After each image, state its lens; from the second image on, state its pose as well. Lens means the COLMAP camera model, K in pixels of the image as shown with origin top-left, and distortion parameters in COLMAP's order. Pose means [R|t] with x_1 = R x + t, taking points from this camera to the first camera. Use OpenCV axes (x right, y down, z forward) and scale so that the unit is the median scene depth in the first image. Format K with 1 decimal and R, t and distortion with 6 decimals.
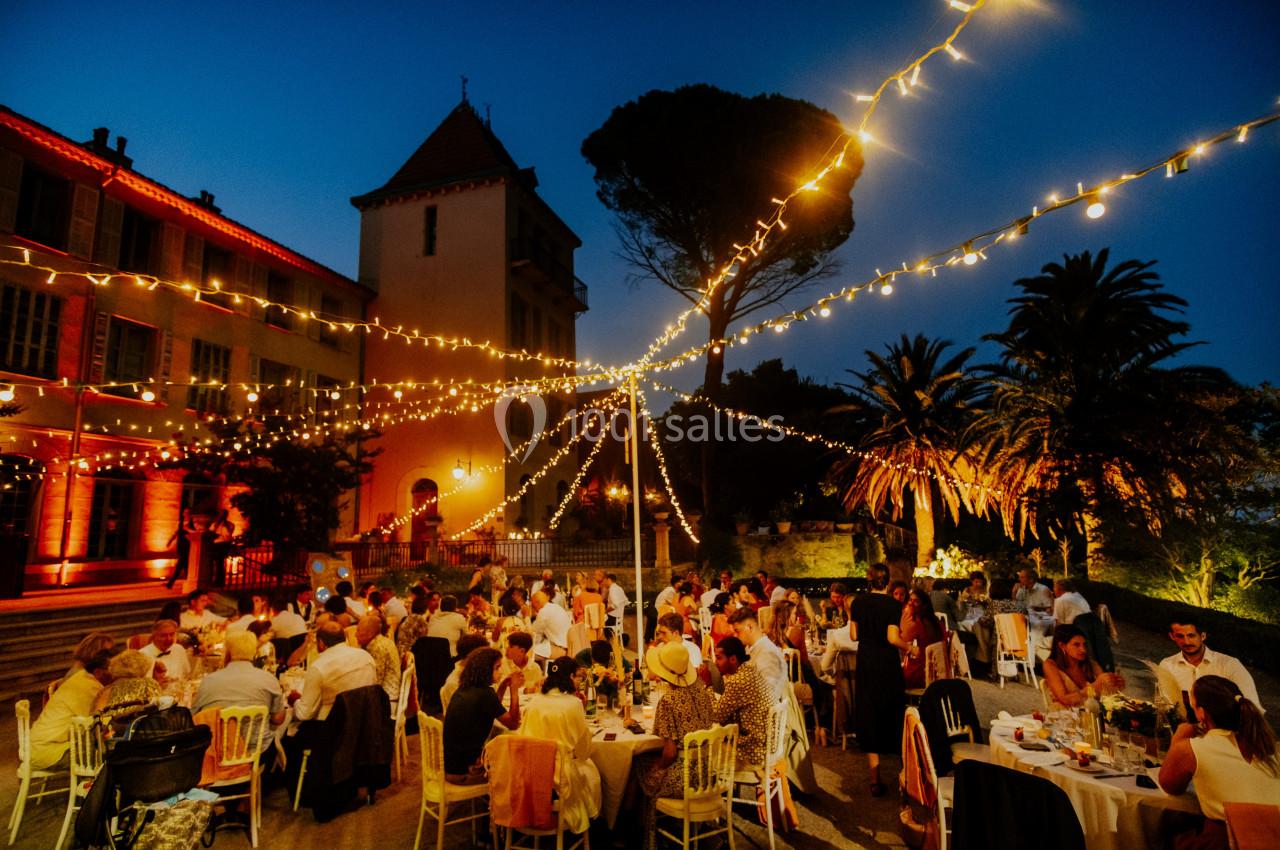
lens RADIAL K [[696.7, 0, 640.0], [0, 696.7, 425.0], [0, 0, 1]] dist [0.025075, -0.000094]
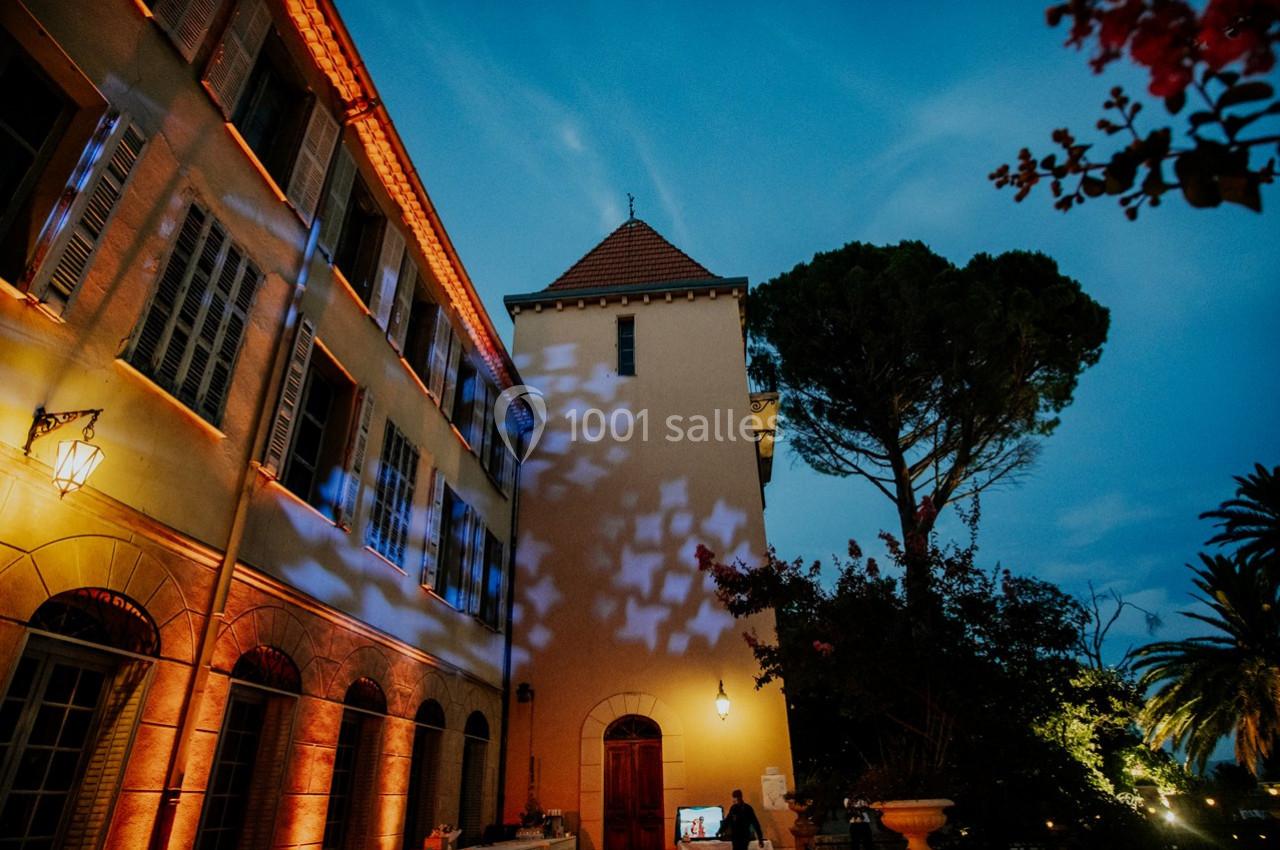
lens RADIAL K [[700.2, 0, 640.0], [0, 700.2, 425.0], [0, 0, 1]] dist [-0.035941, 0.000572]
pose [[0.974772, 0.106524, 0.196143, -0.442688], [-0.036244, 0.942645, -0.331823, 0.041420], [-0.220241, 0.316342, 0.922725, 0.377247]]
